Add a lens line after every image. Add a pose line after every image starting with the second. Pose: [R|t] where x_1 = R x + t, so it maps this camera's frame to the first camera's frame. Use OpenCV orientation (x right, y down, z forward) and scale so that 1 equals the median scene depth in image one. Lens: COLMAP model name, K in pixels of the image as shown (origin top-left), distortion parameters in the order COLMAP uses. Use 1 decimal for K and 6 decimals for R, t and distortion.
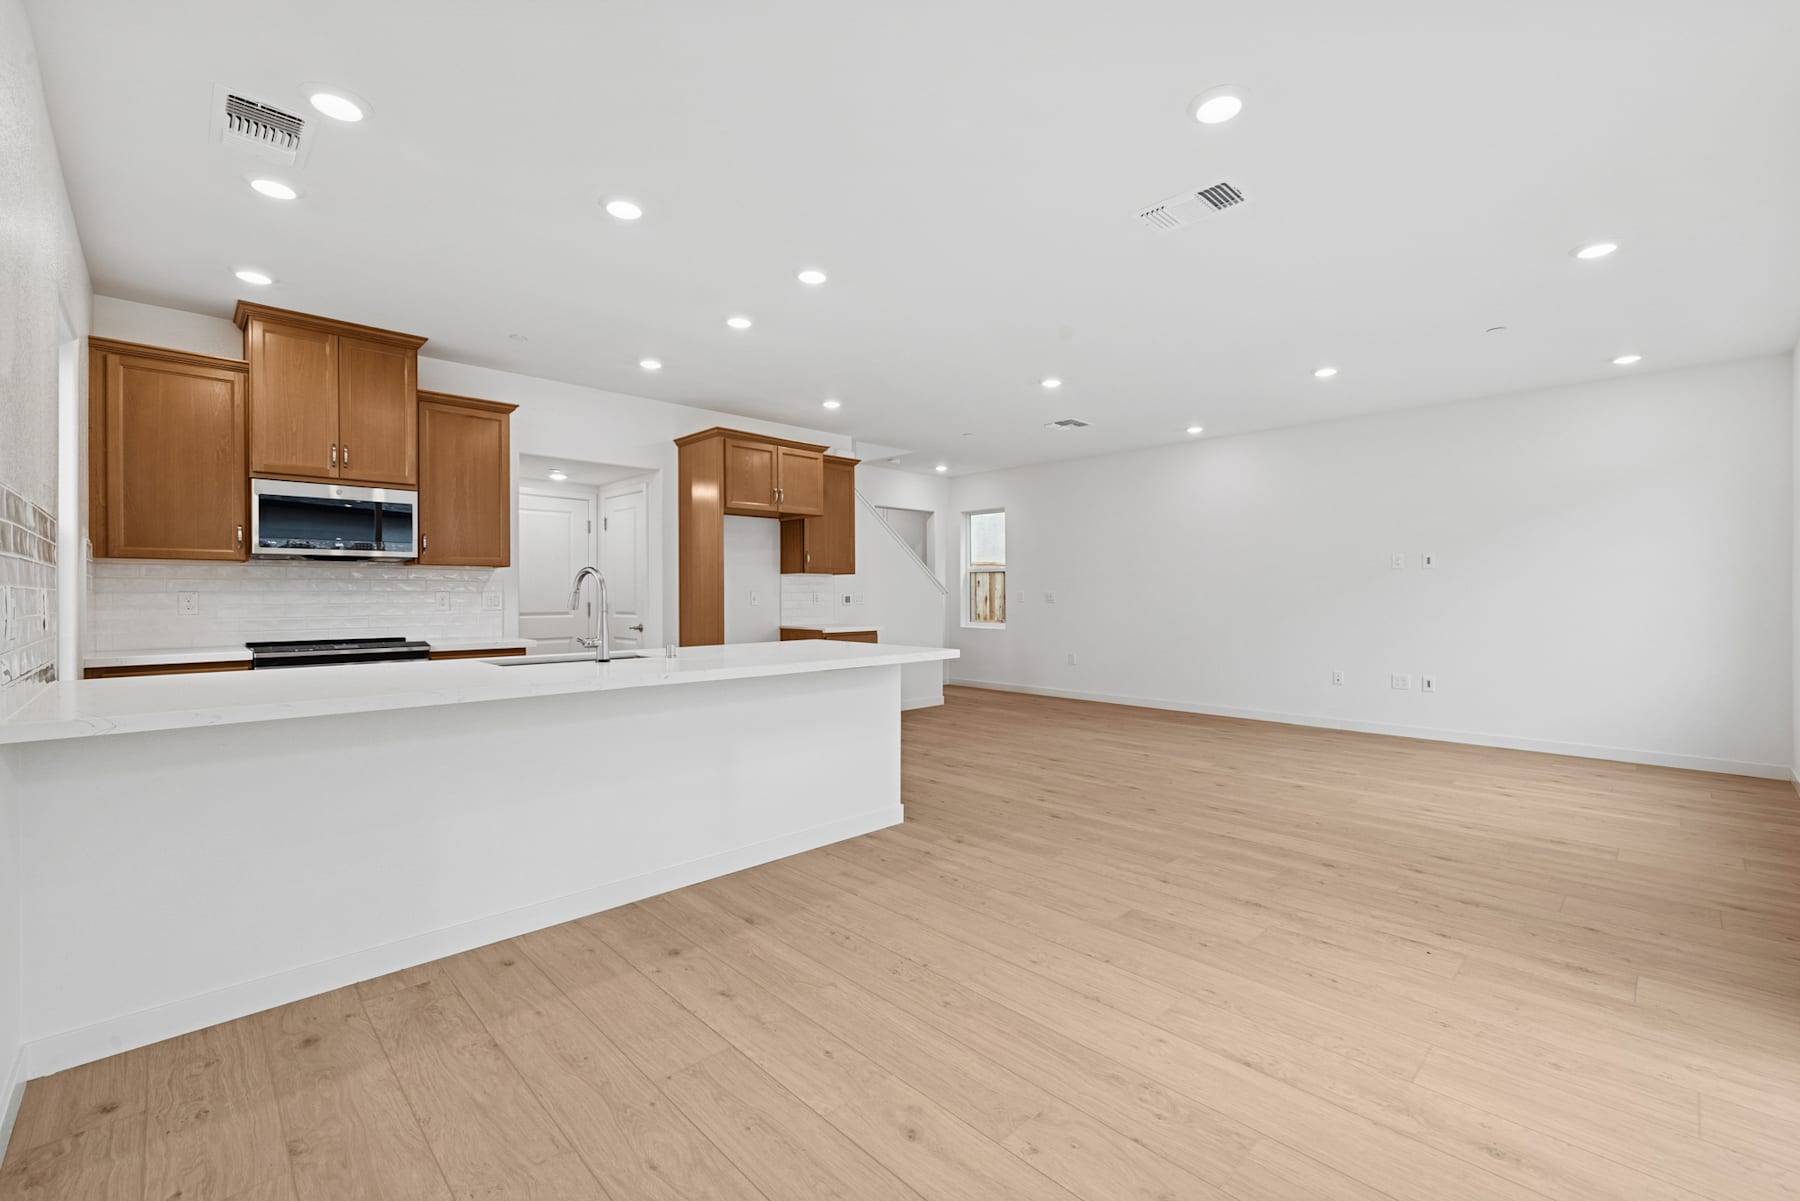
lens RADIAL K [[759.0, 0, 898.4], [0, 759.0, 602.1], [0, 0, 1]] dist [-0.002276, -0.000659]
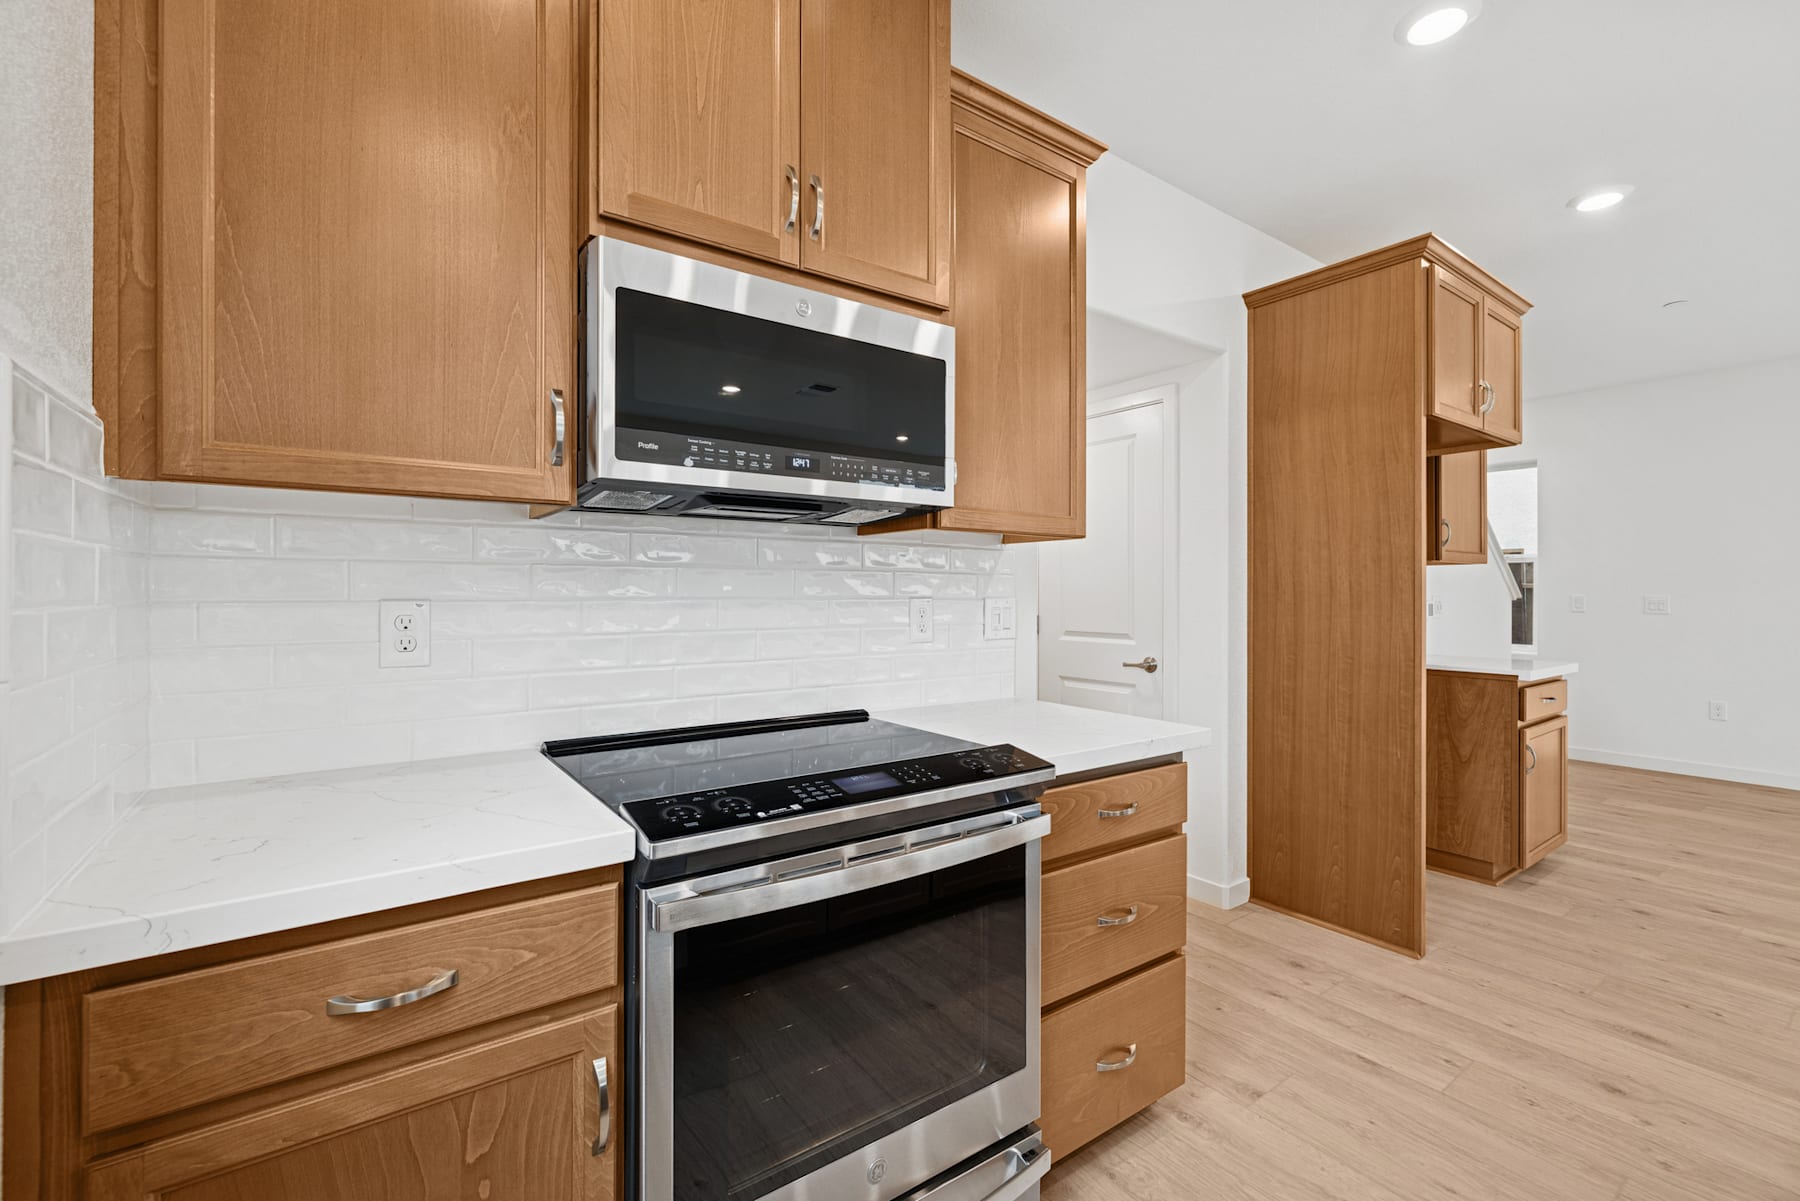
lens RADIAL K [[759.0, 0, 888.6], [0, 759.0, 596.0], [0, 0, 1]] dist [-0.002276, -0.000659]
pose [[0.988395, 0.004794, -0.151827, -0.647102], [-0.005708, 0.999968, -0.005588, -0.014227], [0.151796, 0.006390, 0.988391, 0.670567]]
